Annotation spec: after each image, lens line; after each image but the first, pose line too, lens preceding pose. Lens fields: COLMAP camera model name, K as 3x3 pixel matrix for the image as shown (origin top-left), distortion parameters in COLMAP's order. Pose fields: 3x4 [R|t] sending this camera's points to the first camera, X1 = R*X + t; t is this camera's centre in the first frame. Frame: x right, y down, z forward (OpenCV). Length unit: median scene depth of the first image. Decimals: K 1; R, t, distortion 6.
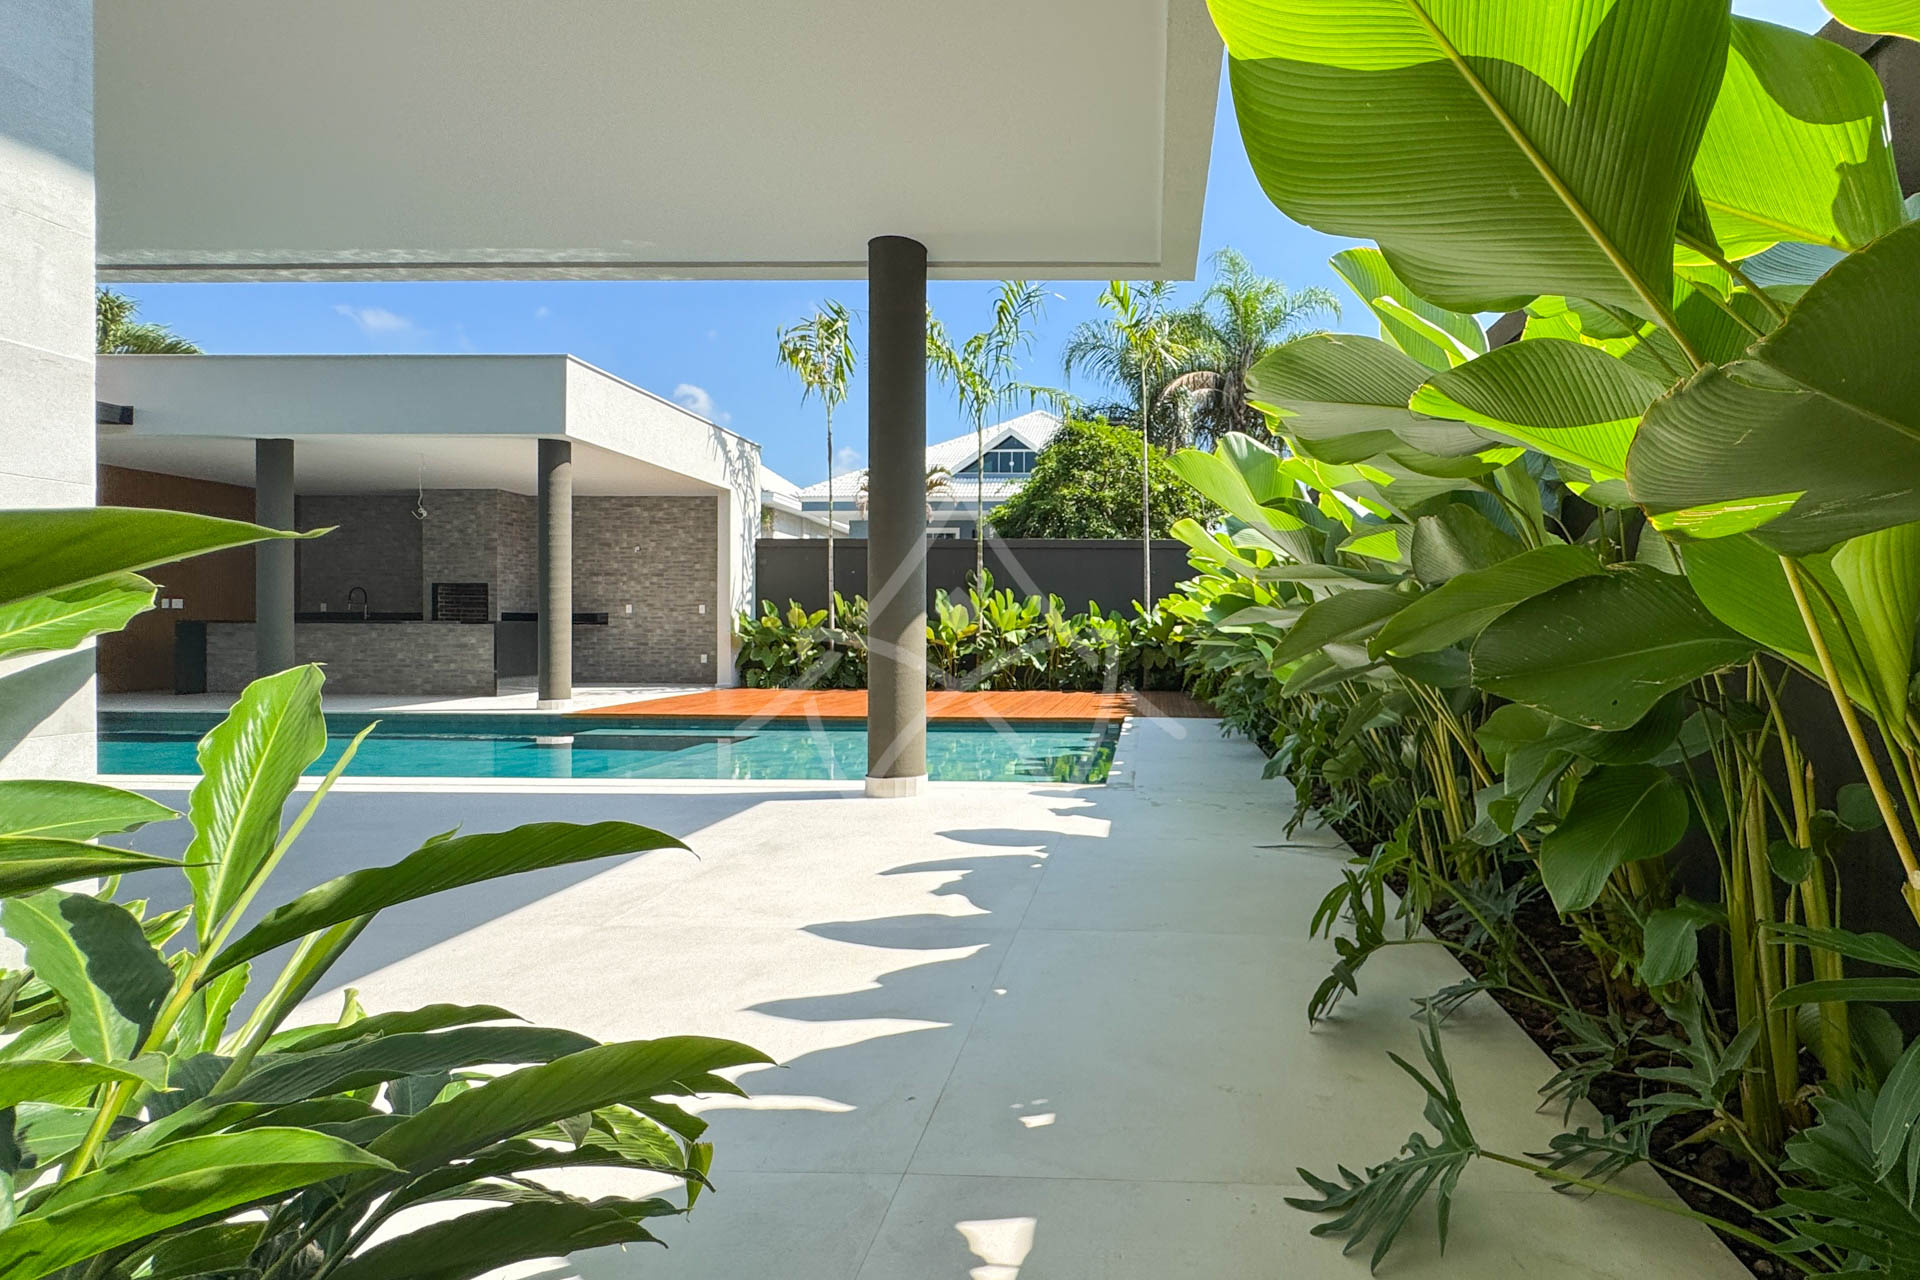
lens RADIAL K [[917.1, 0, 1125.5], [0, 917.1, 632.5], [0, 0, 1]] dist [-0.002702, -0.000277]
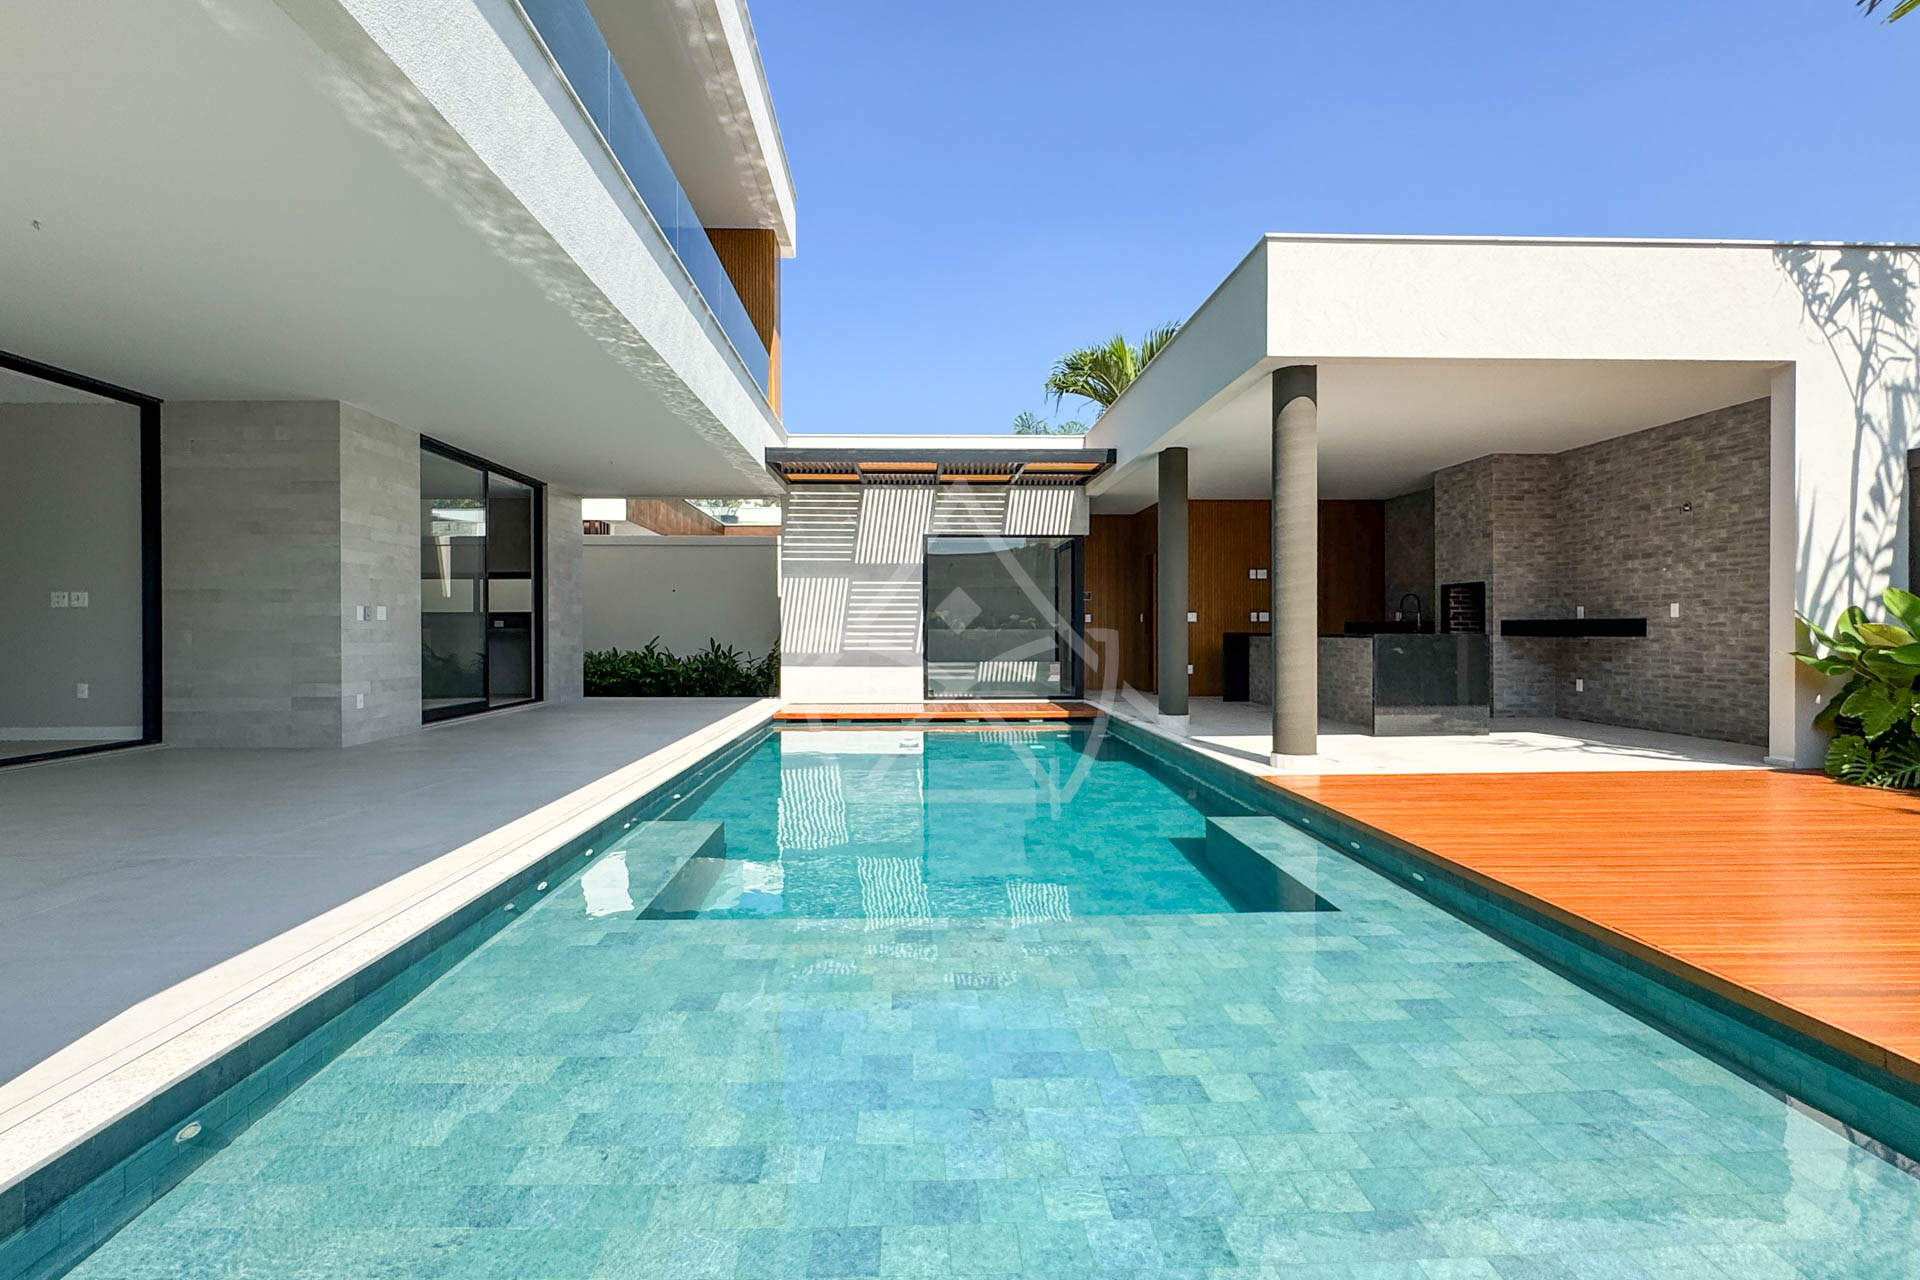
lens RADIAL K [[917.1, 0, 942.7], [0, 917.1, 642.0], [0, 0, 1]] dist [-0.002702, -0.000277]
pose [[0.053564, 0.008781, -0.998526, 0.030295], [-0.000787, 0.999961, 0.008751, -0.010505], [0.998564, 0.000317, 0.053569, 0.514385]]
